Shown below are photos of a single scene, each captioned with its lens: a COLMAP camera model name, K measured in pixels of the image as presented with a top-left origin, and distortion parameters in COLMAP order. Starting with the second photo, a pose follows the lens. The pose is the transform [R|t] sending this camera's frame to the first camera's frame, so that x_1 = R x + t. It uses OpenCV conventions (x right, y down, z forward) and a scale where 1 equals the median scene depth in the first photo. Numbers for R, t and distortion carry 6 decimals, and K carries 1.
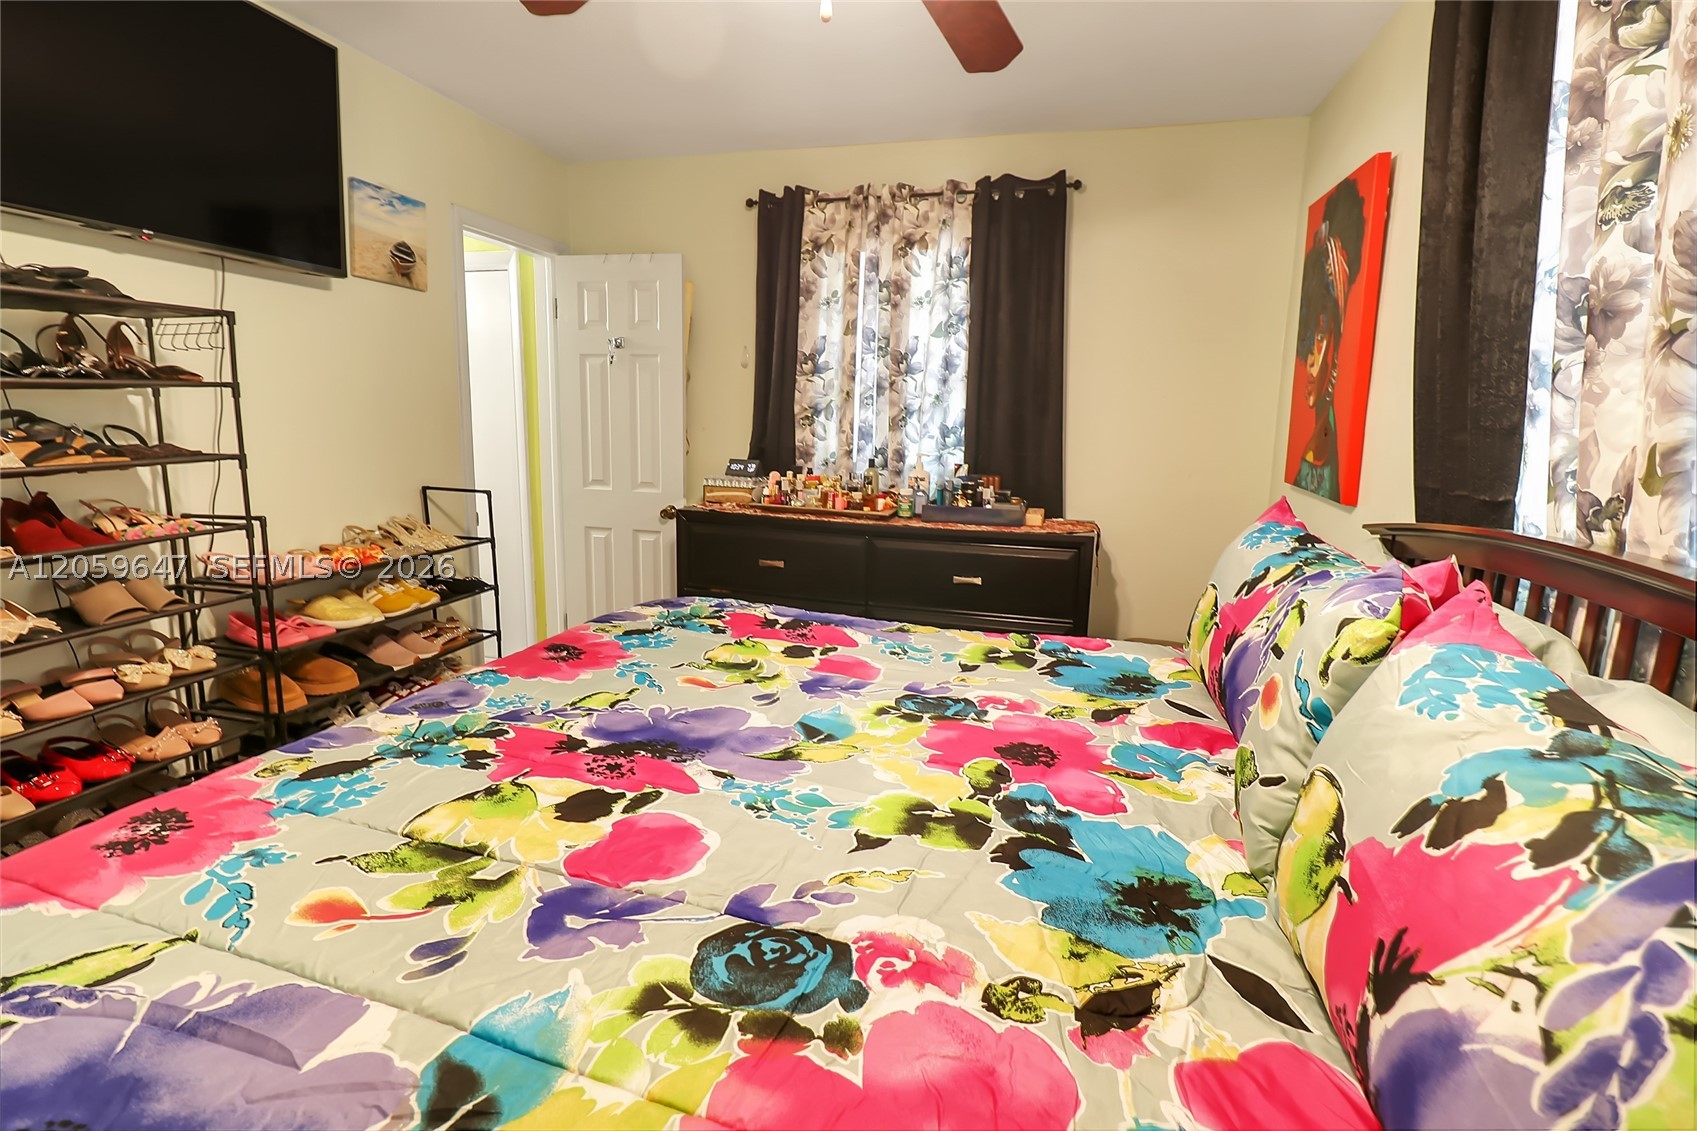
lens RADIAL K [[787.8, 0, 847.5], [0, 787.8, 539.1], [0, 0, 1]] dist [-0.001429, -0.012453]
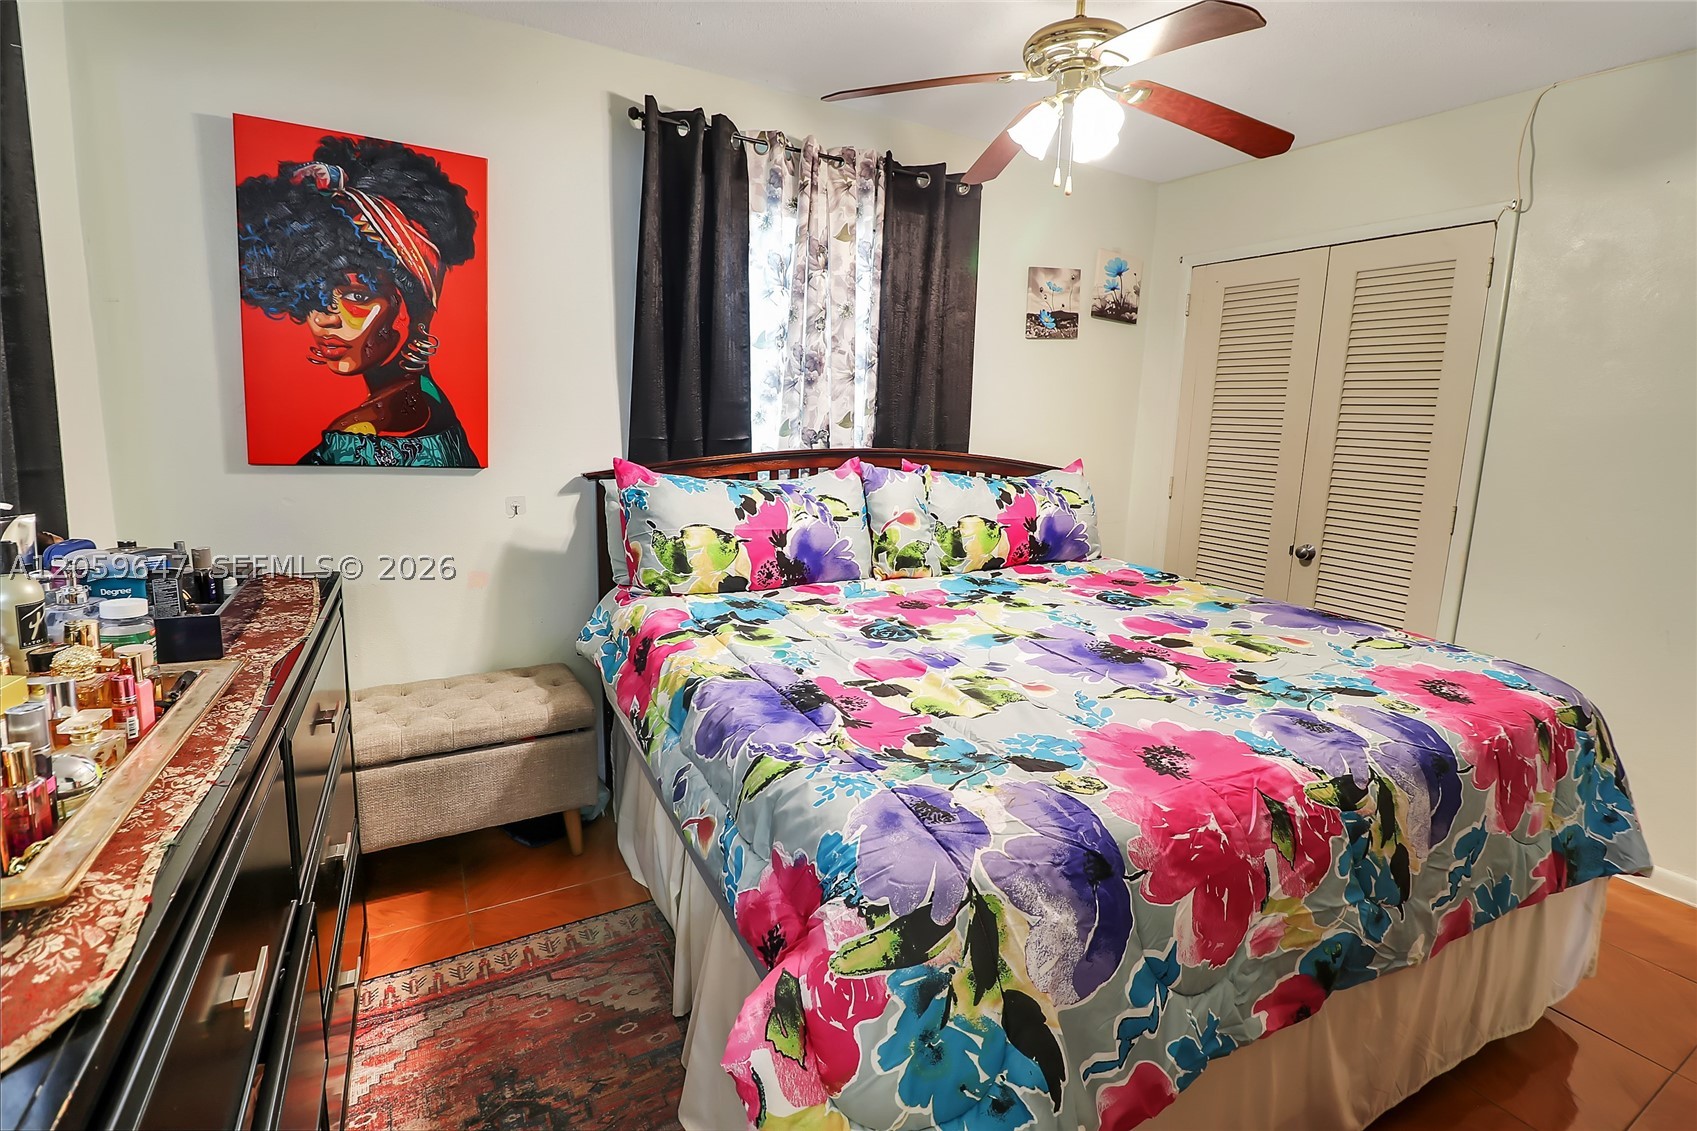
lens RADIAL K [[787.8, 0, 847.5], [0, 787.8, 539.1], [0, 0, 1]] dist [-0.001429, -0.012453]
pose [[-0.702326, -0.159023, 0.693866, -0.789399], [0.066056, 0.955964, 0.285953, -0.345182], [-0.708784, 0.246667, -0.660894, 2.065519]]
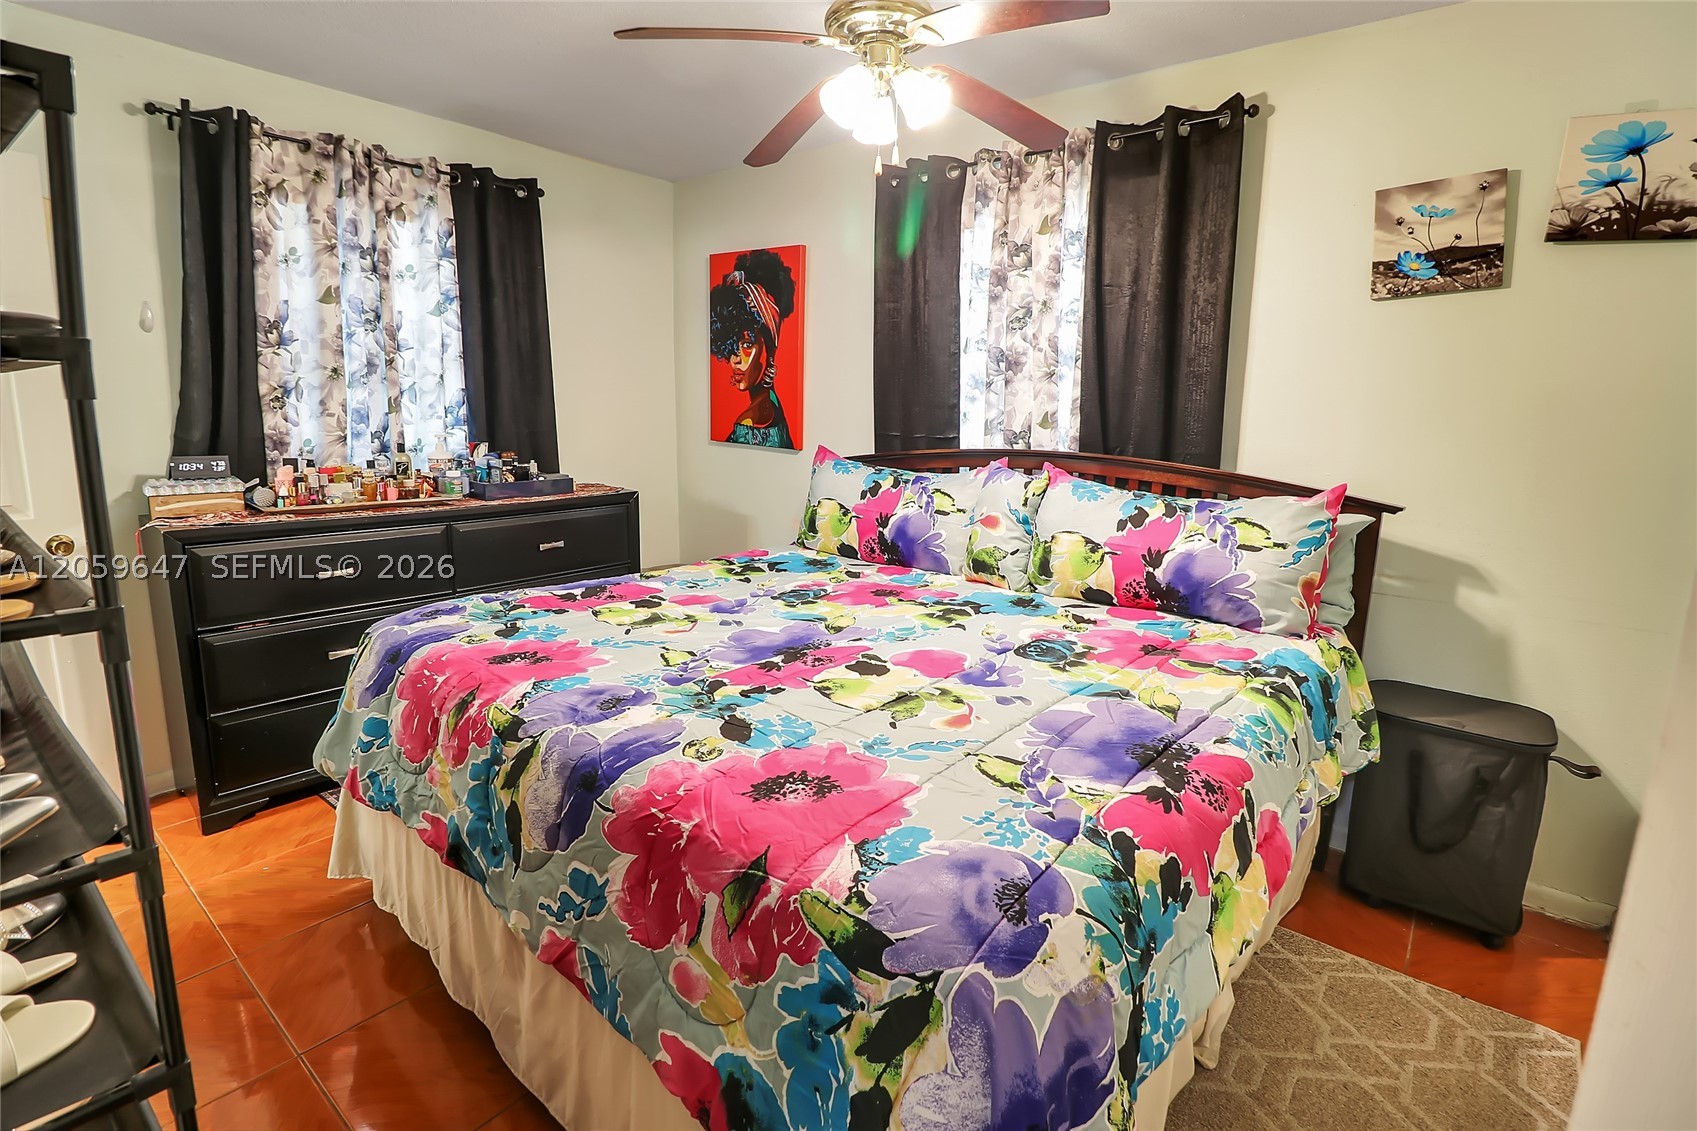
lens RADIAL K [[787.8, 0, 847.5], [0, 787.8, 539.1], [0, 0, 1]] dist [-0.001429, -0.012453]
pose [[0.398647, -0.171421, 0.900941, -1.310421], [0.132975, 0.982799, 0.128158, -0.083865], [-0.907413, 0.068713, 0.414585, 0.306376]]
